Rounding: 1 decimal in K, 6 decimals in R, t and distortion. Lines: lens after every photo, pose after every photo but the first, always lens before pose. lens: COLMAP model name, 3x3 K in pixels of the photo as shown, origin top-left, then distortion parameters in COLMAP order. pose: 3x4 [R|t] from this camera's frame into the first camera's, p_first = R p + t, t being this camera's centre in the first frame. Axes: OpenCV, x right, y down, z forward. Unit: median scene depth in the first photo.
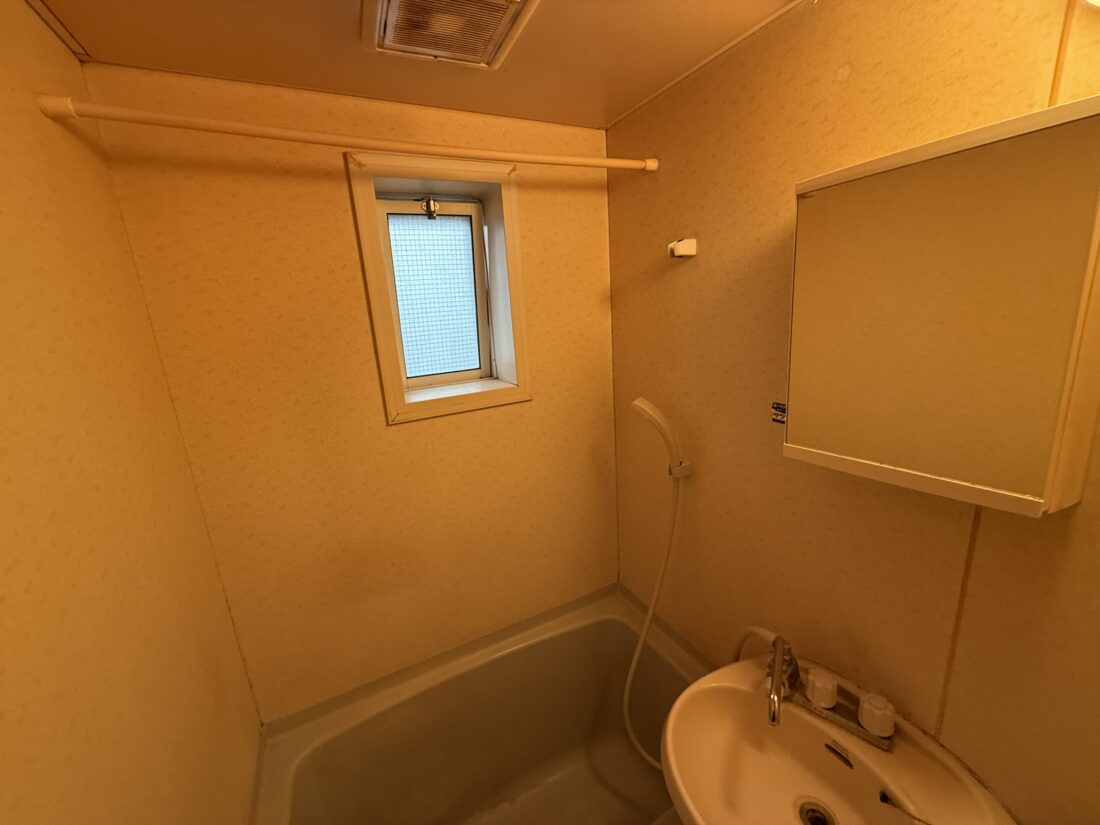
lens RADIAL K [[438.8, 0, 546.4], [0, 438.8, 412.5], [0, 0, 1]] dist [0.000269, -0.000395]
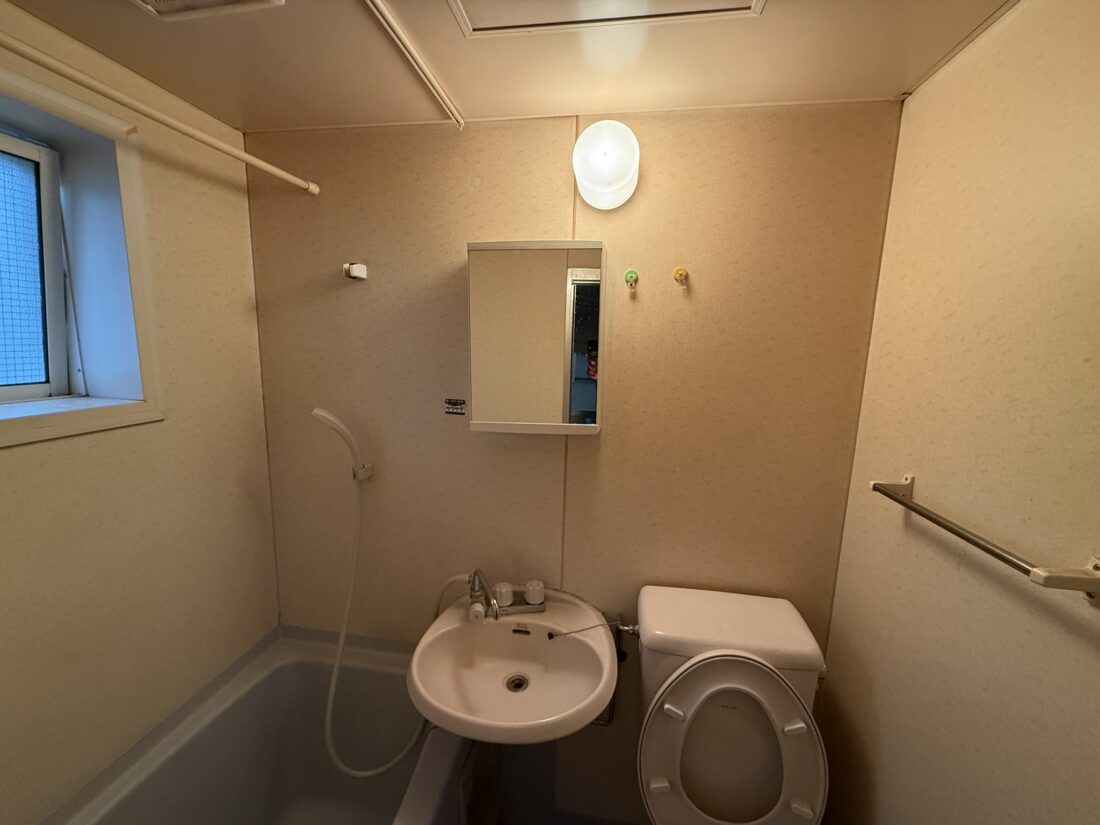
lens RADIAL K [[438.8, 0, 546.7], [0, 438.8, 413.2], [0, 0, 1]] dist [0.000269, -0.000395]
pose [[0.589997, -0.046184, 0.806084, -0.315579], [0.126728, 0.991286, -0.035961, 0.089463], [-0.797398, 0.123370, 0.590708, -0.016559]]
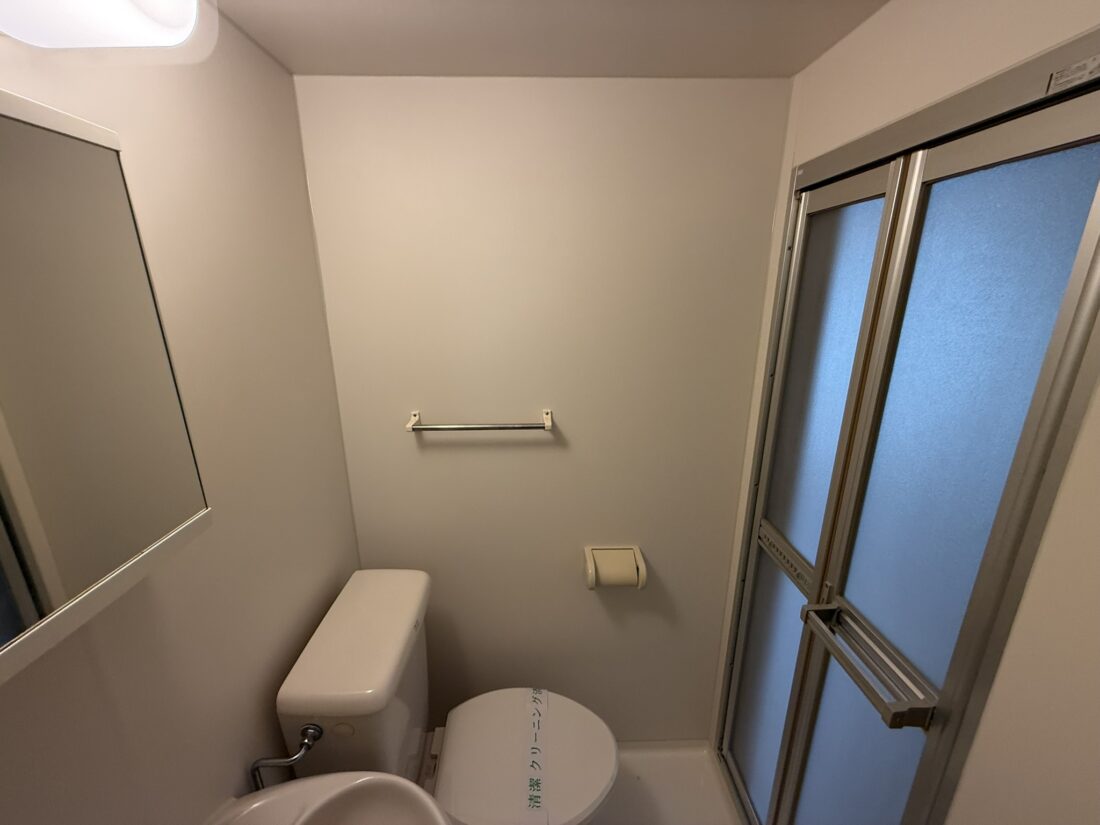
lens RADIAL K [[438.8, 0, 550.1], [0, 438.8, 409.1], [0, 0, 1]] dist [0.000269, -0.000395]
pose [[-0.900276, -0.047018, 0.432773, -0.049779], [0.166194, 0.881725, 0.441520, -0.174192], [-0.402347, 0.469414, -0.785982, 0.661458]]
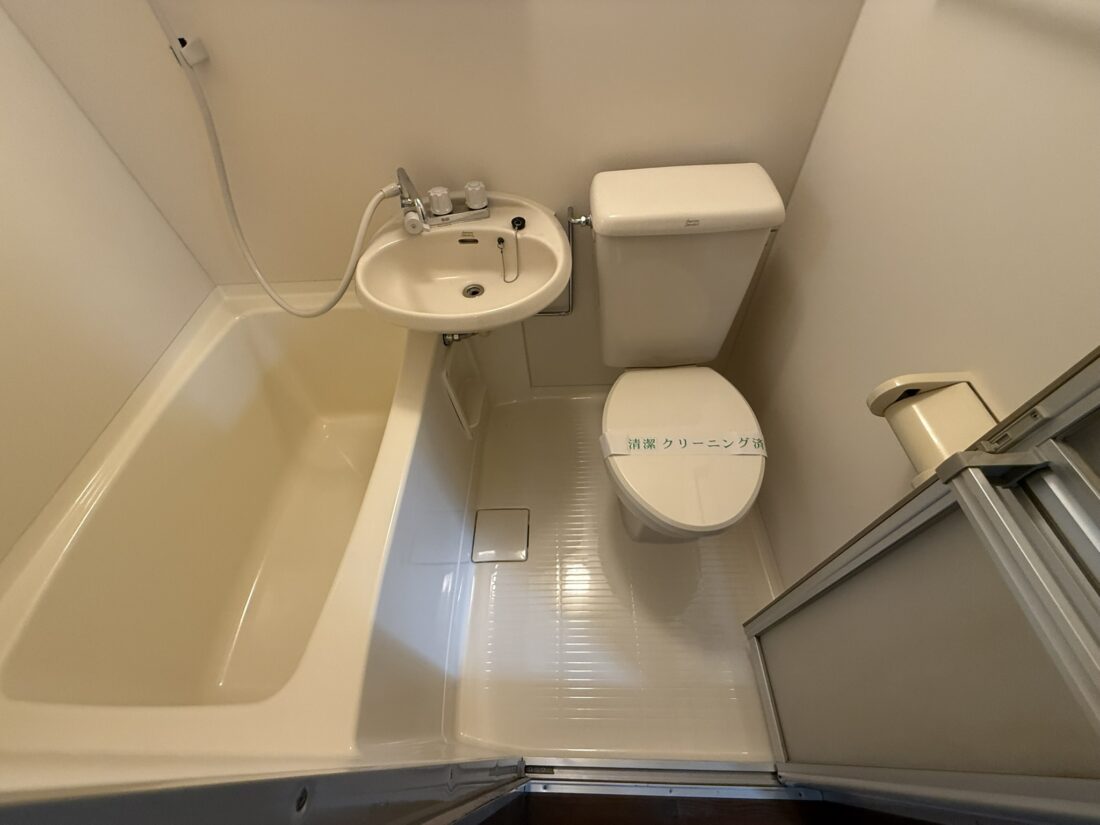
lens RADIAL K [[438.8, 0, 544.9], [0, 438.8, 407.5], [0, 0, 1]] dist [0.000269, -0.000395]
pose [[0.470620, -0.668127, 0.576301, -0.256978], [0.231677, 0.723808, 0.649944, 0.239437], [-0.851377, -0.172361, 0.495428, 0.027782]]
